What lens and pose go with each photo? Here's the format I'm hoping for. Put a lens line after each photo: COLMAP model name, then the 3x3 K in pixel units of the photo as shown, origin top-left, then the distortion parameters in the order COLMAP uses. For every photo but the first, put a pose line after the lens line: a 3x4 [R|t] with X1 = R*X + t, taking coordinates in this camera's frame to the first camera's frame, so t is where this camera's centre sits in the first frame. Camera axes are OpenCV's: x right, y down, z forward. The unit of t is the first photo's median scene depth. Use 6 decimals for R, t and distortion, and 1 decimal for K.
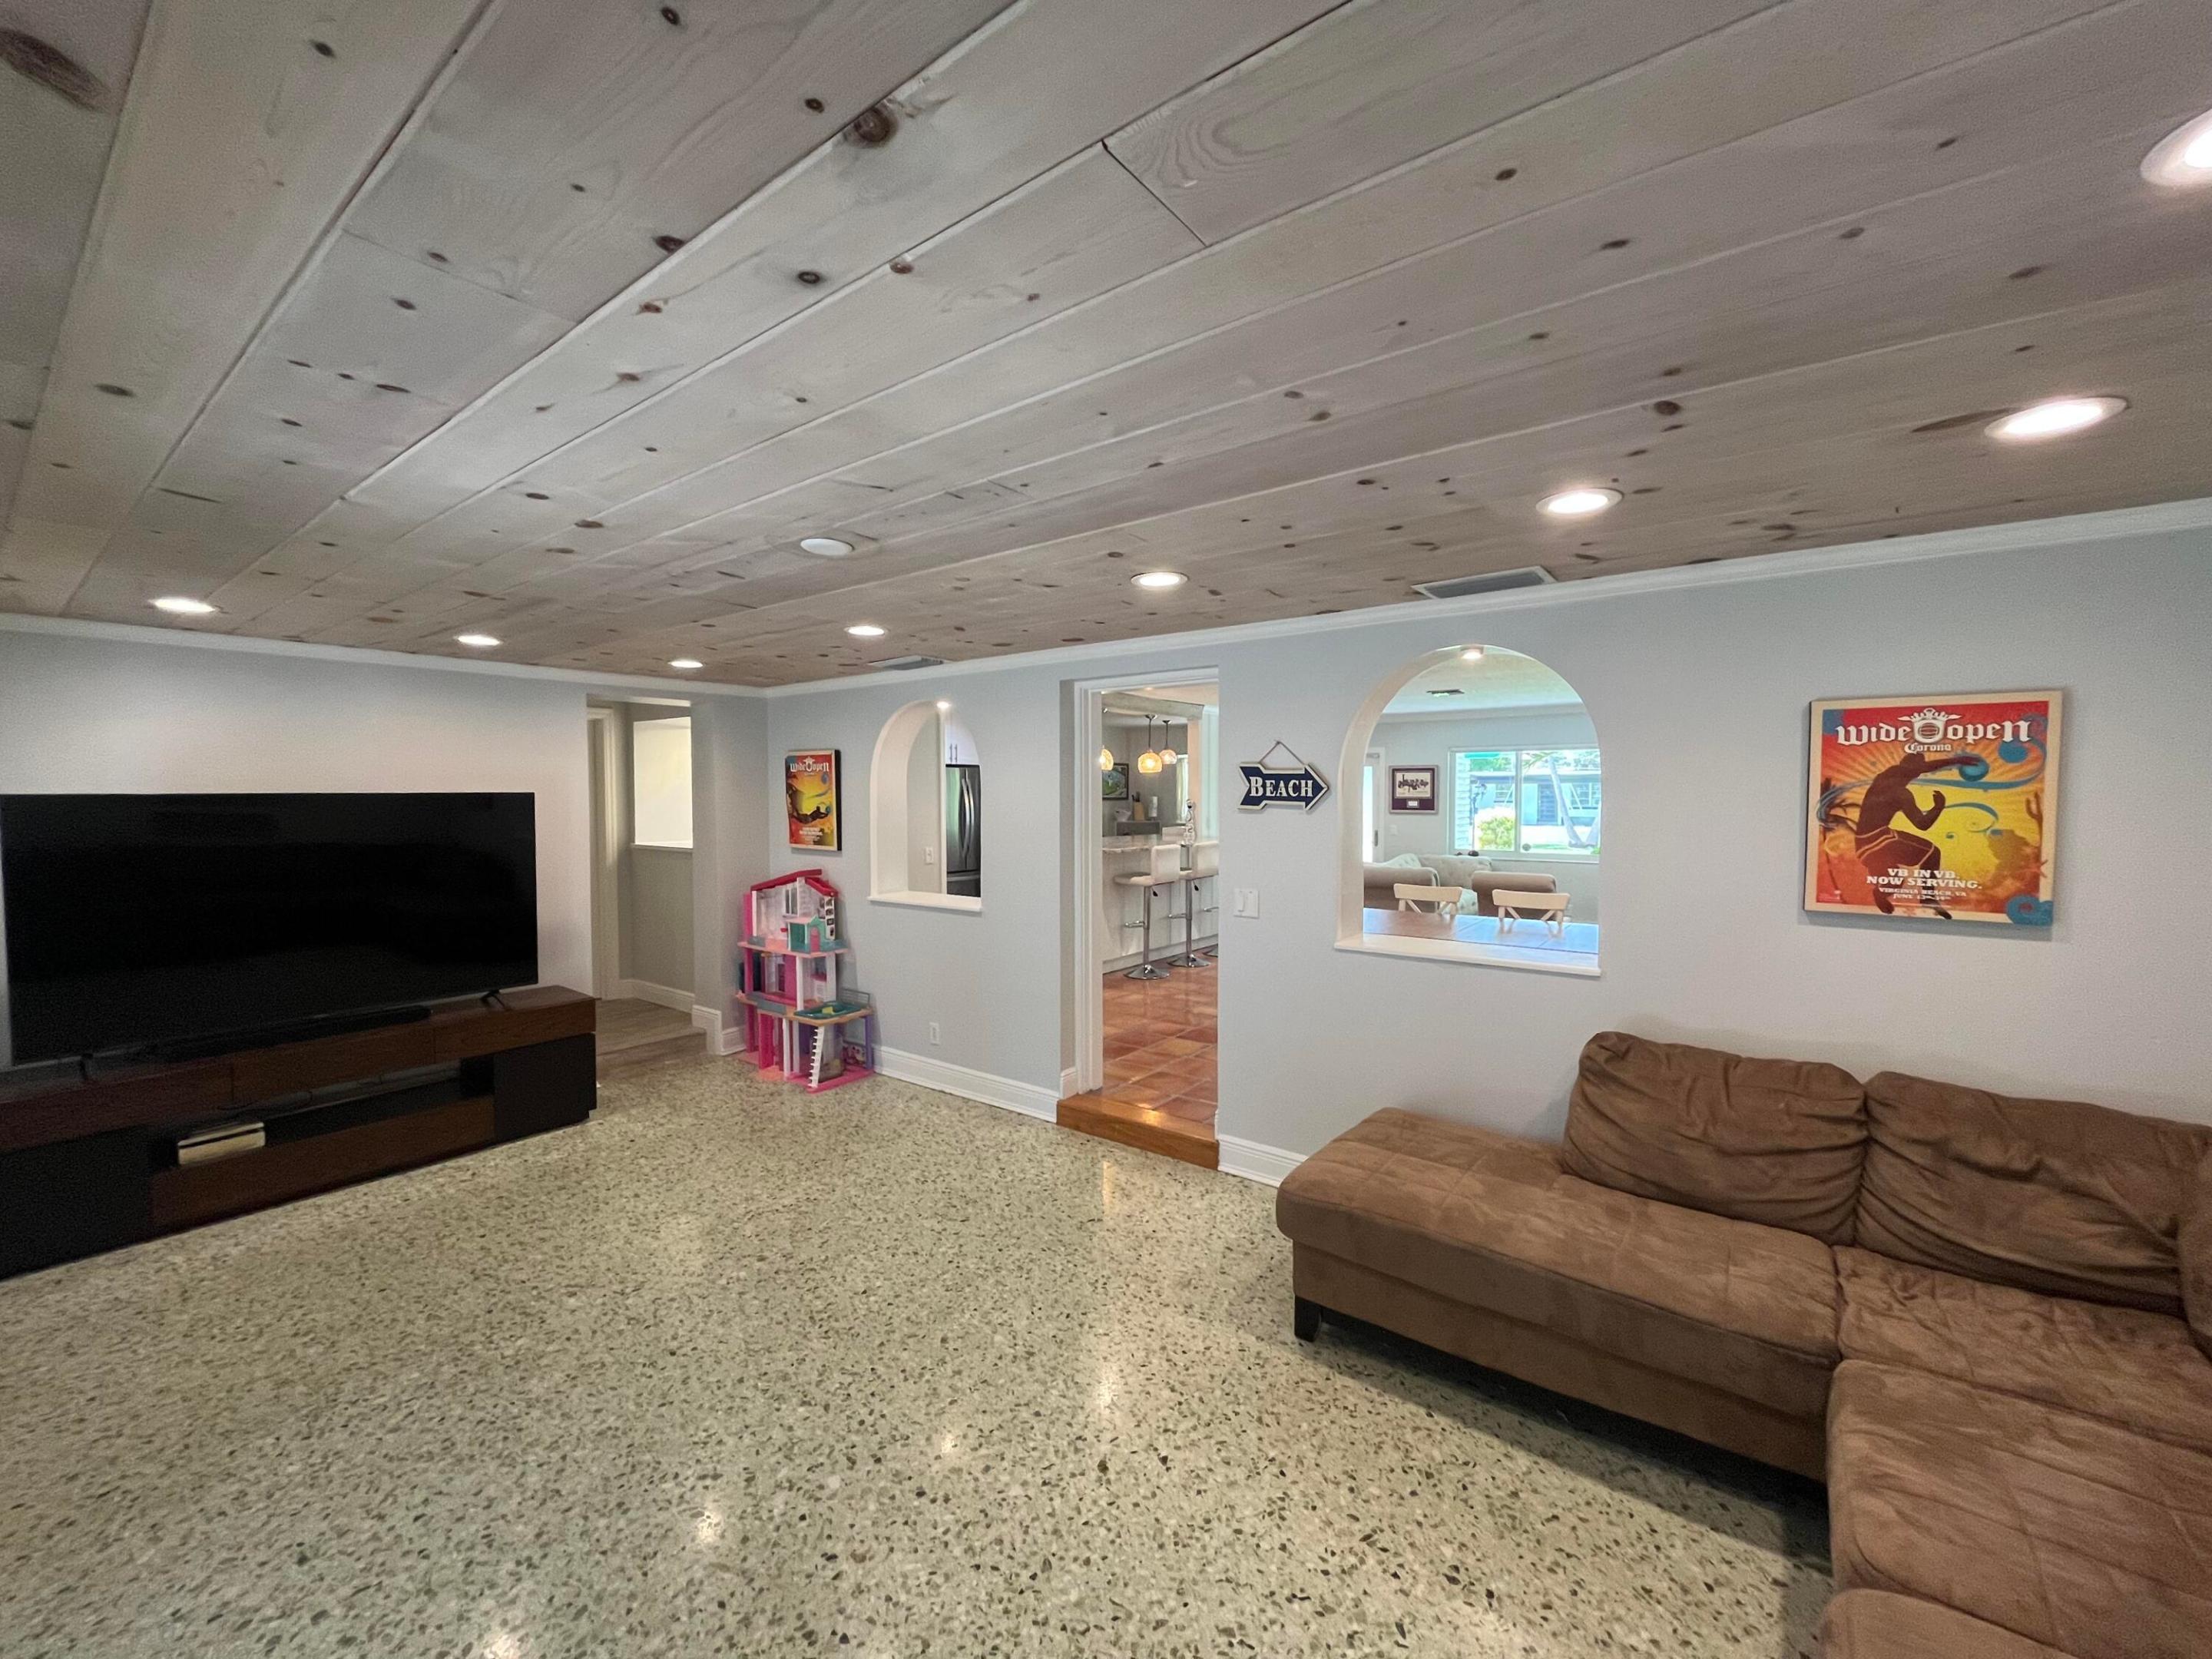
lens RADIAL K [[890.0, 0, 1102.8], [0, 890.0, 829.7], [0, 0, 1]] dist [-0.002539, -0.000362]
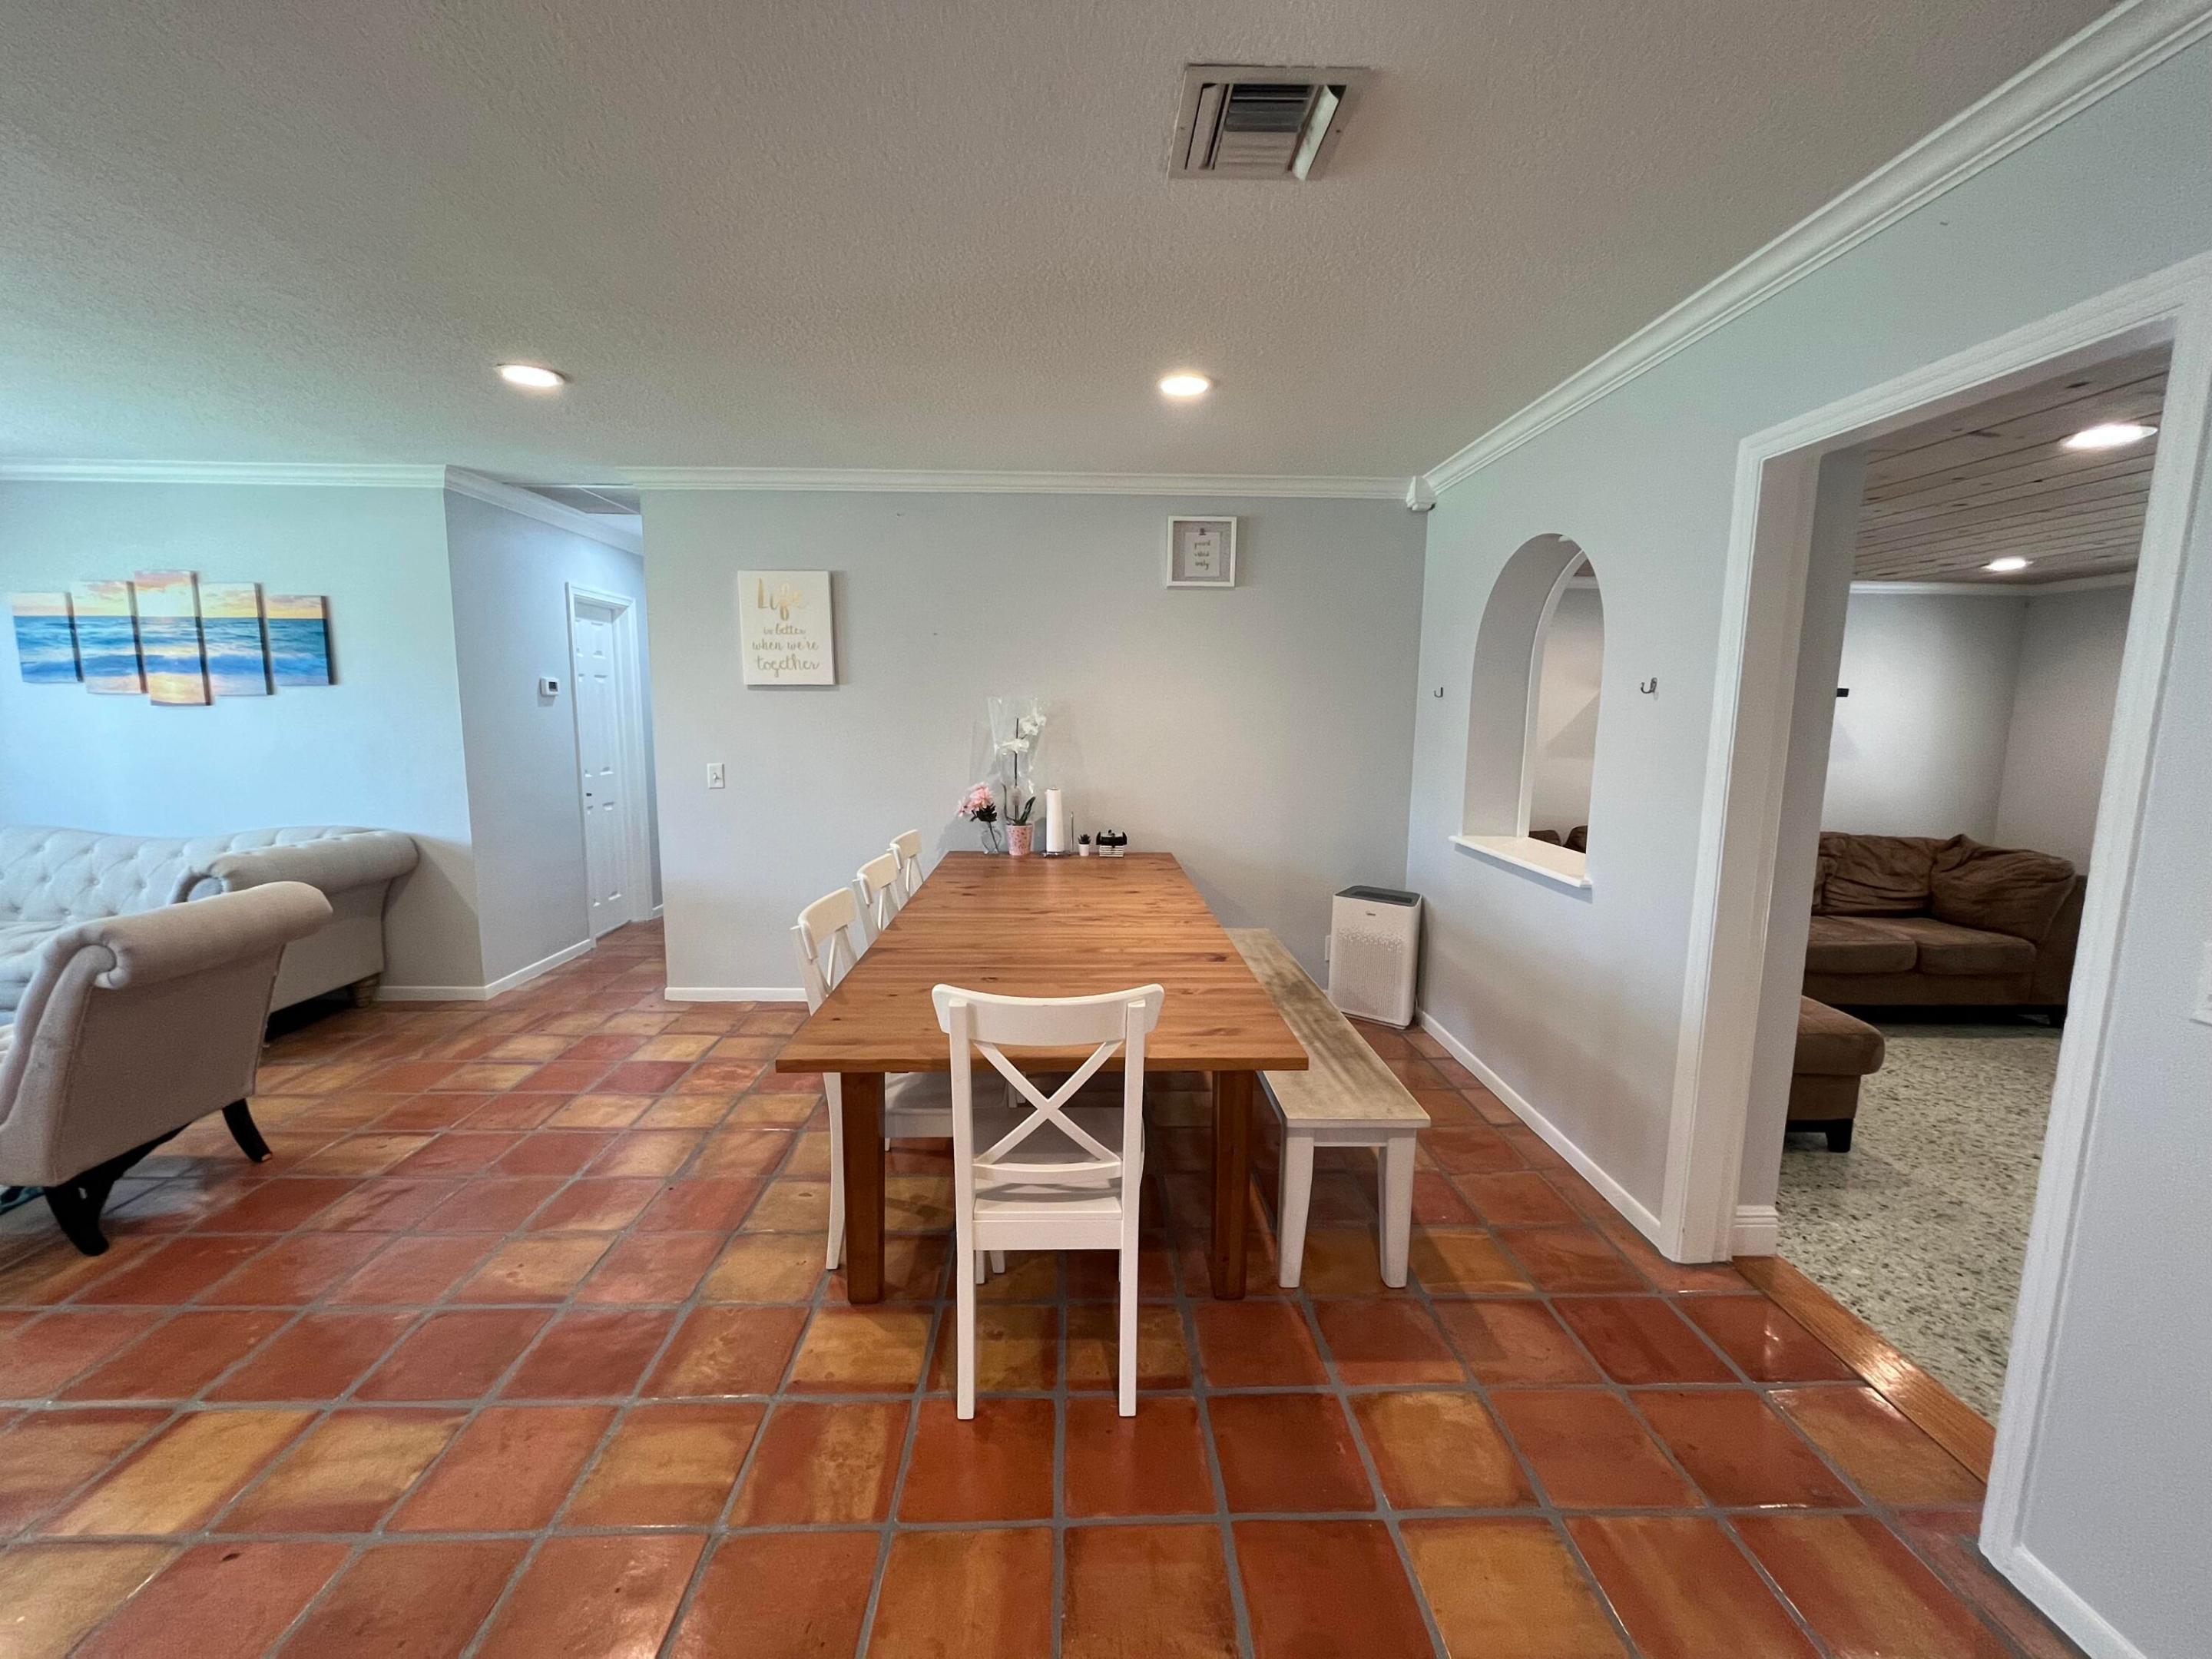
lens RADIAL K [[890.0, 0, 1103.0], [0, 890.0, 825.4], [0, 0, 1]] dist [-0.002539, -0.000362]
pose [[-0.618779, -0.108238, 0.778073, -0.041153], [0.018886, 0.988126, 0.152477, -0.061819], [-0.785338, 0.109044, -0.609387, 2.258661]]
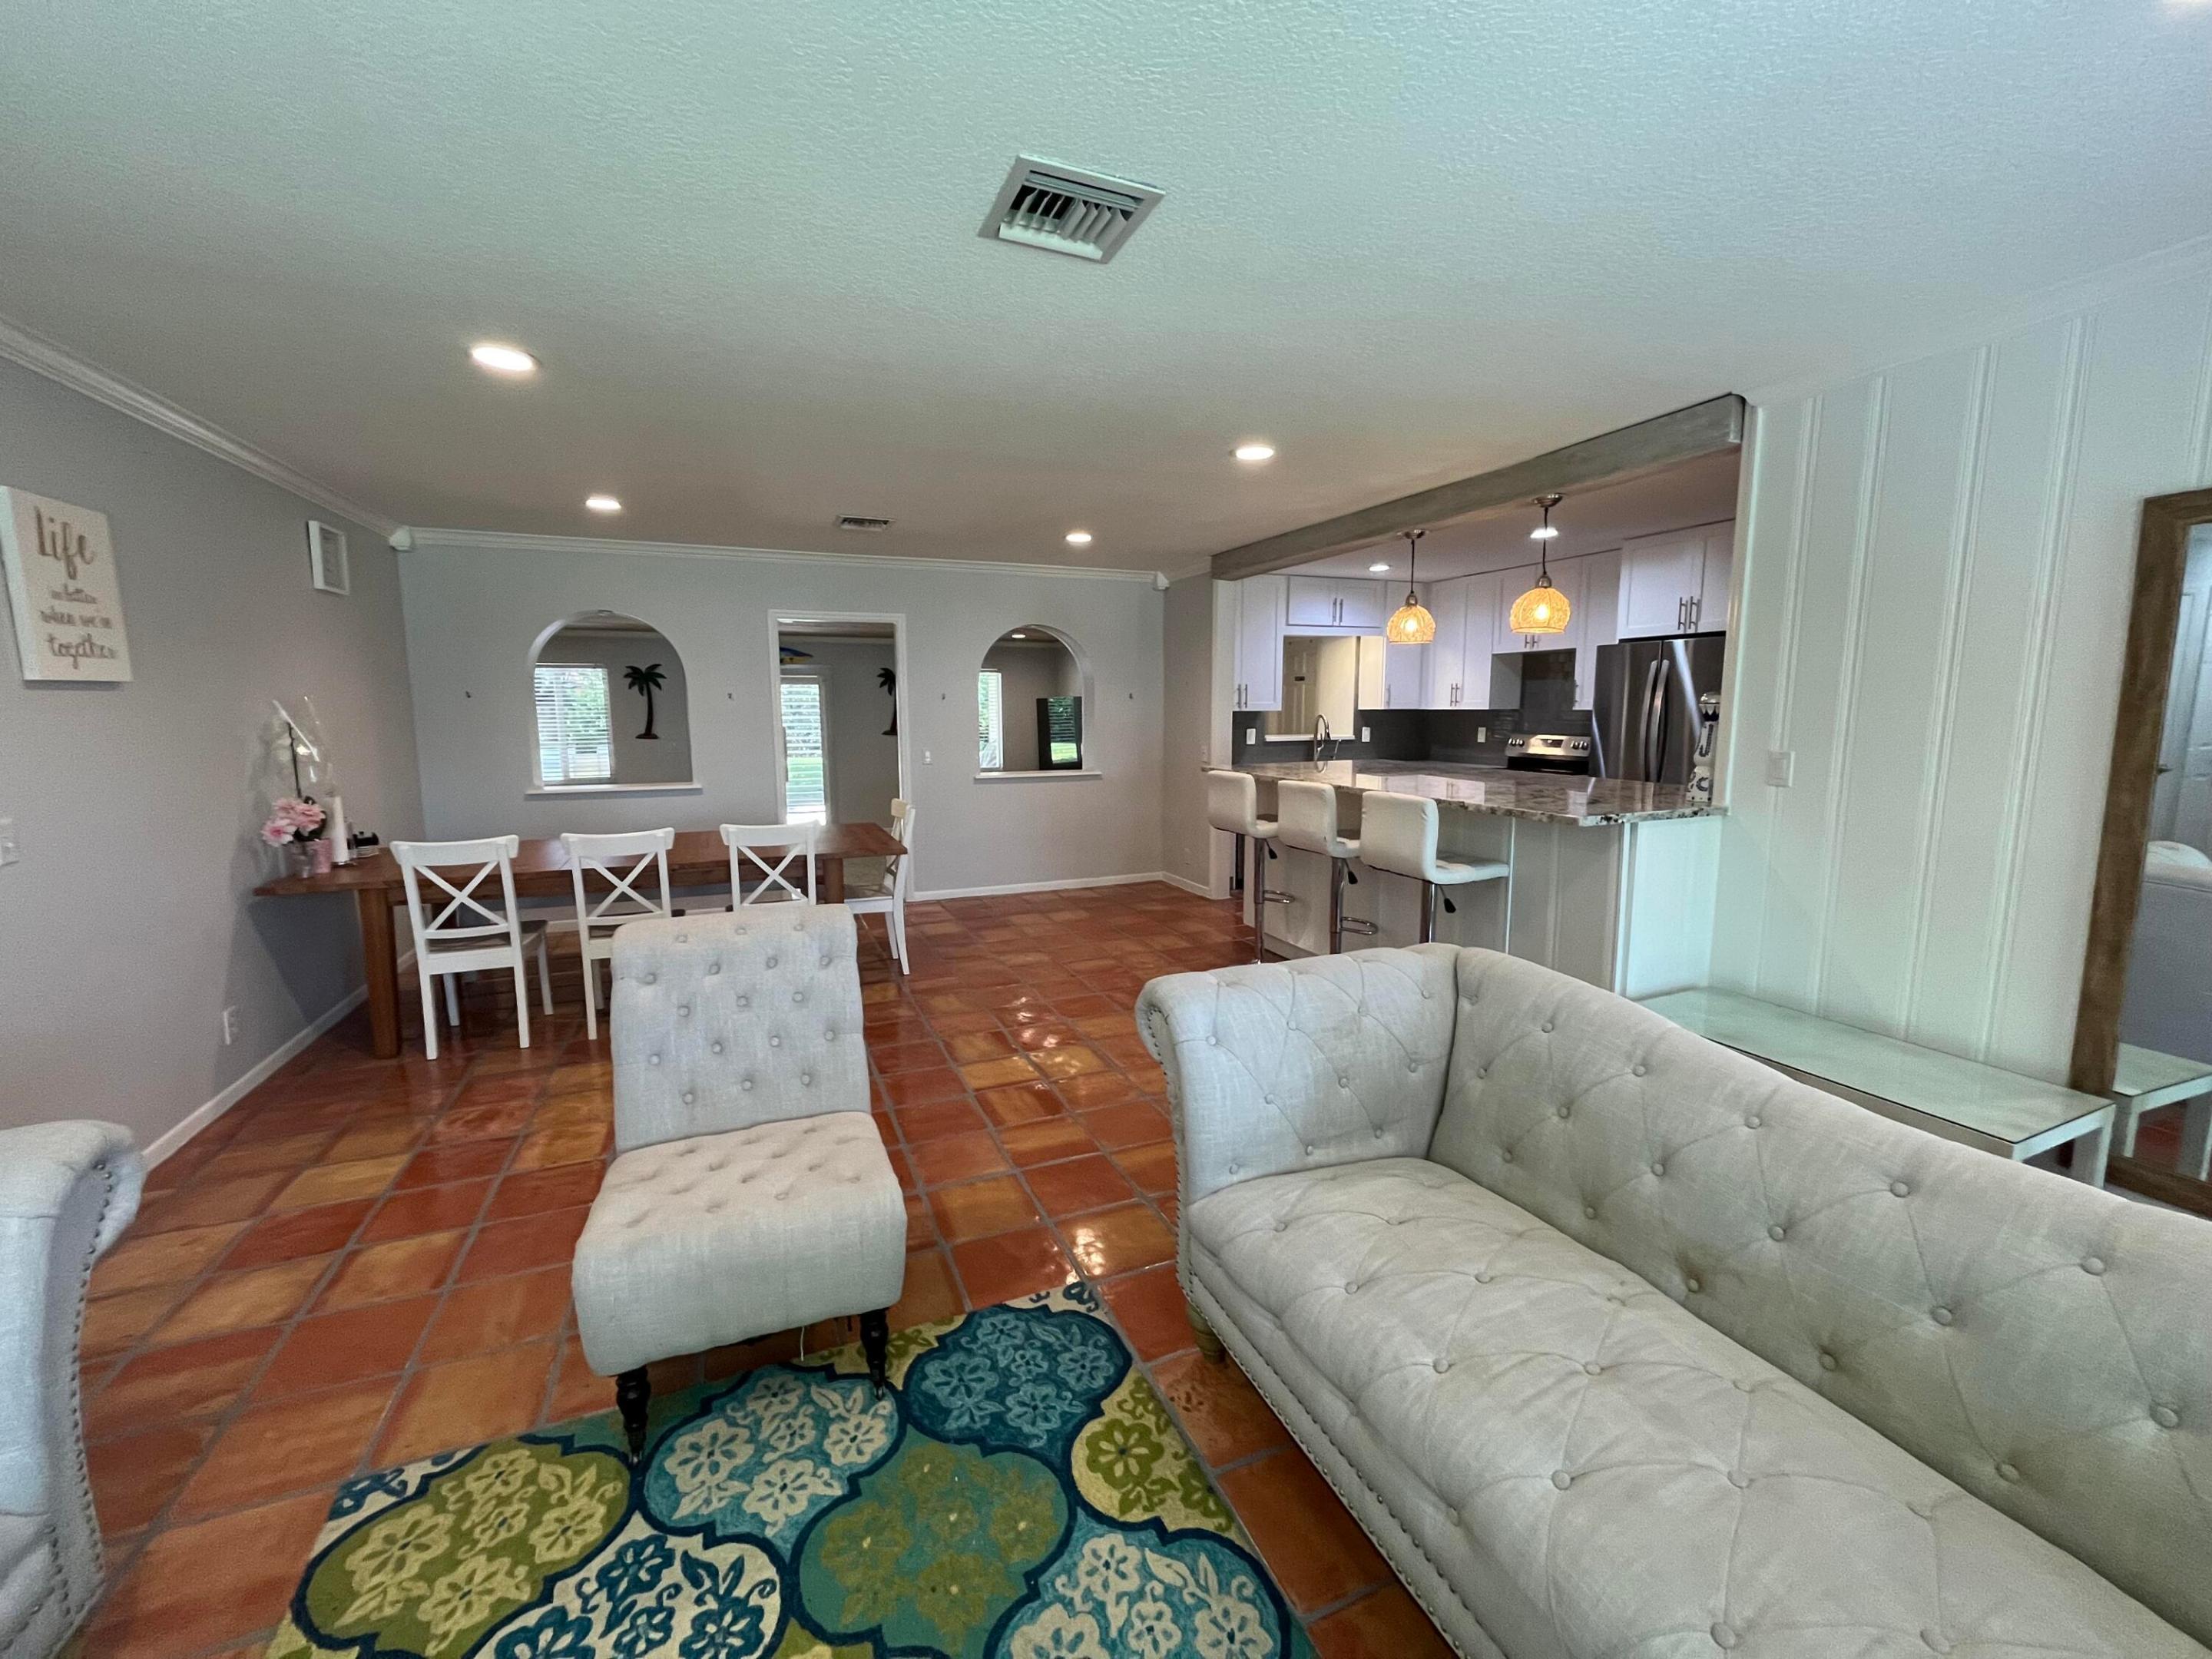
lens RADIAL K [[890.0, 0, 1103.7], [0, 890.0, 824.3], [0, 0, 1]] dist [-0.002539, -0.000362]
pose [[-0.513134, 0.117959, -0.850164, 1.627541], [-0.027066, 0.987795, 0.153392, -0.098231], [0.857882, 0.101721, -0.503678, 3.109520]]
